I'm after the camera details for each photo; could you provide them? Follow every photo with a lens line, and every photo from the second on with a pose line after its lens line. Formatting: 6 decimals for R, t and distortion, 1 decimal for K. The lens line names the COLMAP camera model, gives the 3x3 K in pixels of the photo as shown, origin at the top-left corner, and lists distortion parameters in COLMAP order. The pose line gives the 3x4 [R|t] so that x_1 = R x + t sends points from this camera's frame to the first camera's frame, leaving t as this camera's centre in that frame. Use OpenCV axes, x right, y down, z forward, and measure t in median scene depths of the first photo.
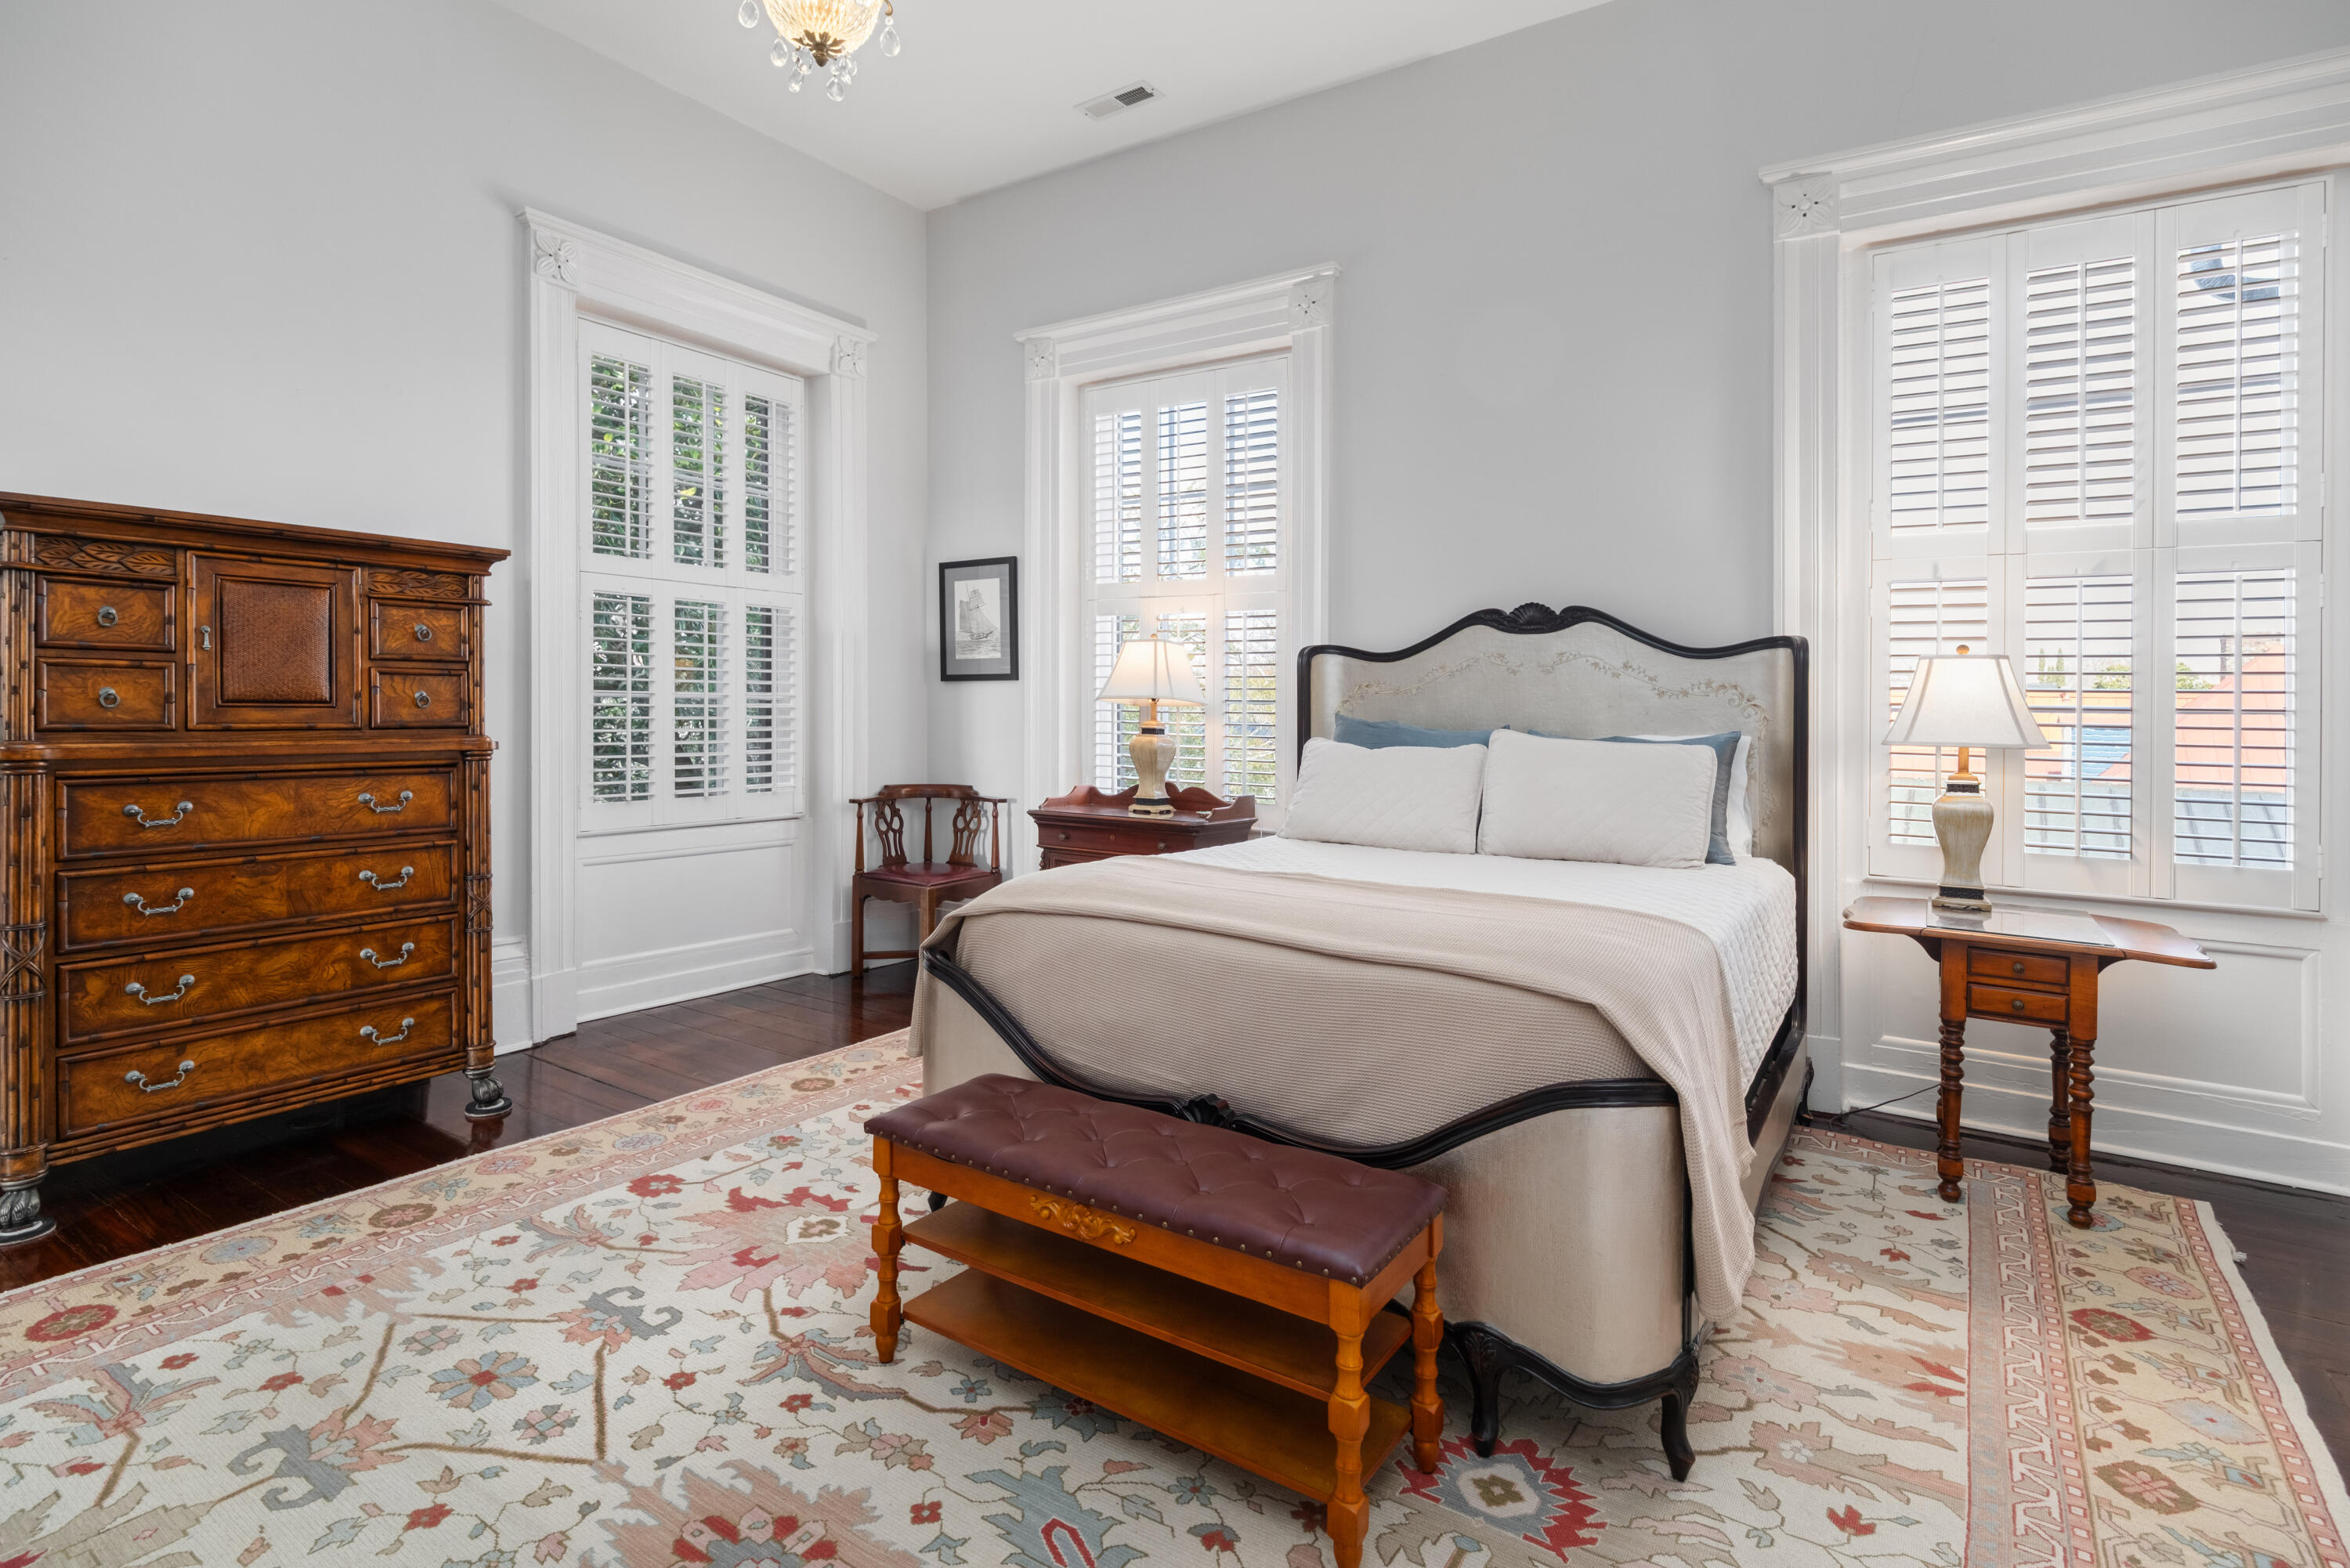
lens RADIAL K [[1156.5, 0, 1139.3], [0, 1156.5, 727.9], [0, 0, 1]] dist [0.000871, 0.000874]
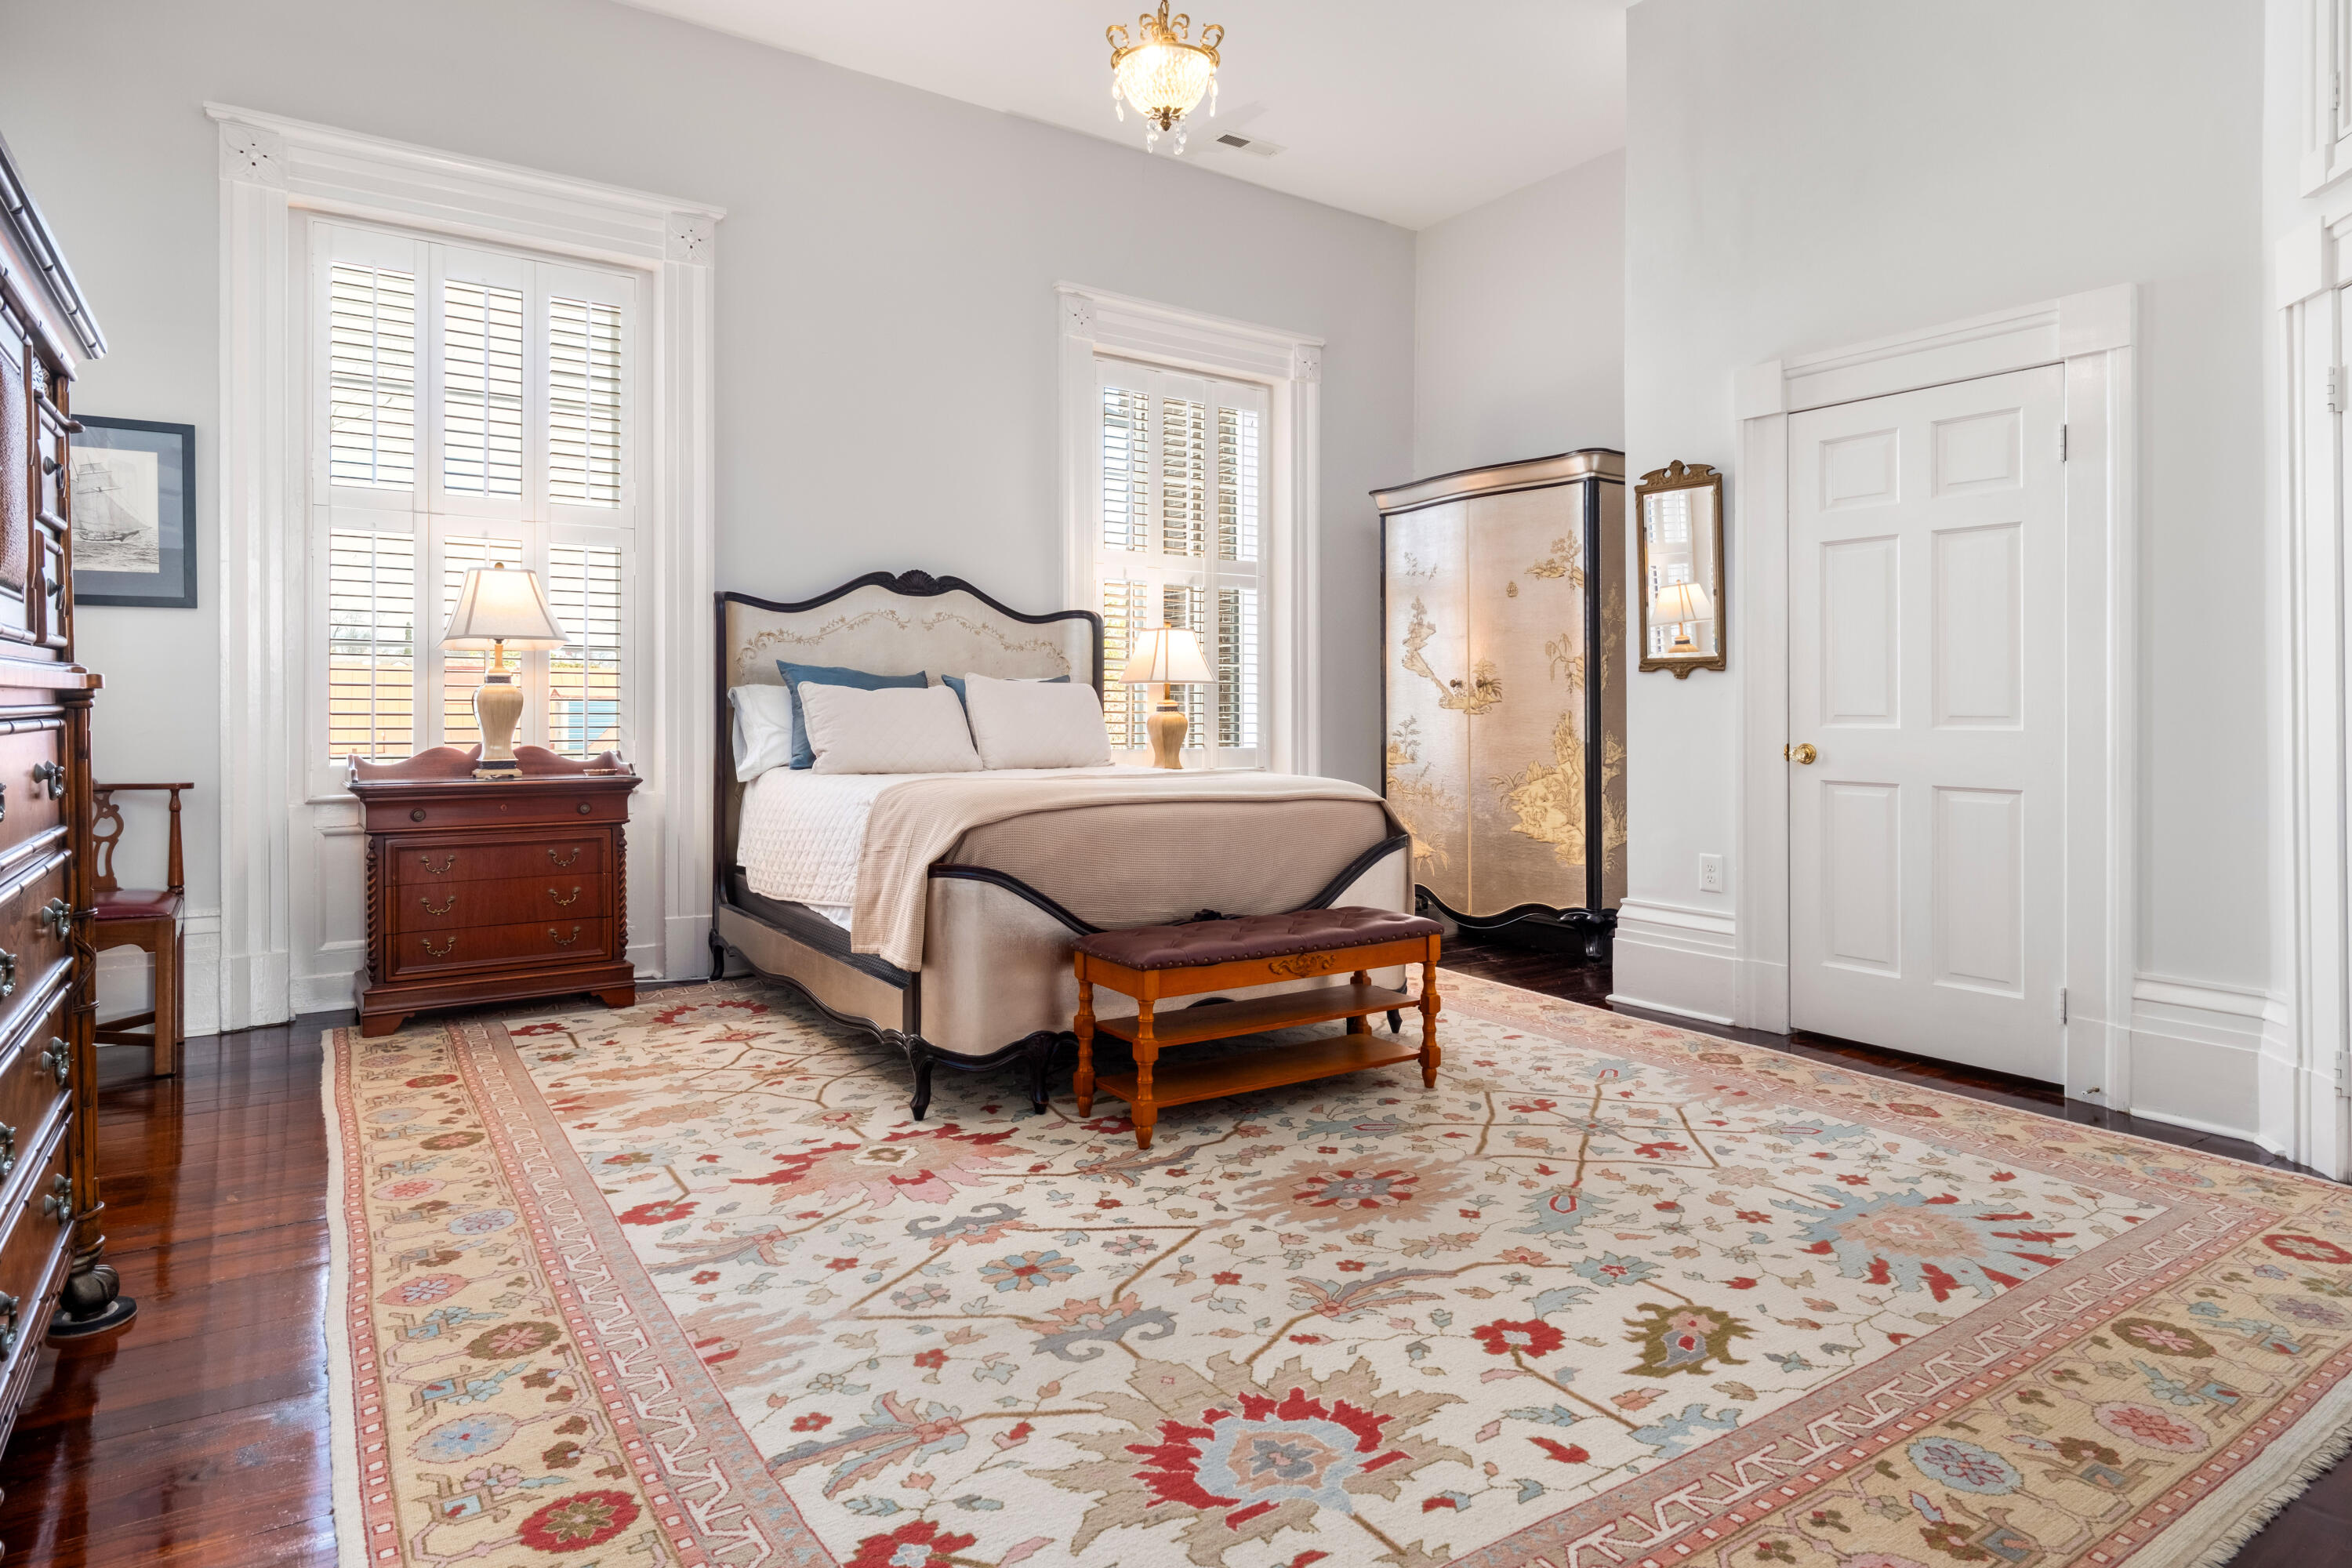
lens RADIAL K [[1346.9, 0, 1178.0], [0, 1346.9, 725.3], [0, 0, 1]] dist [0.006901, 0.000197]
pose [[0.368899, -0.024334, 0.929151, -1.436385], [0.018600, 0.999650, 0.018796, 0.053242], [-0.929283, 0.010348, 0.369222, 0.383507]]
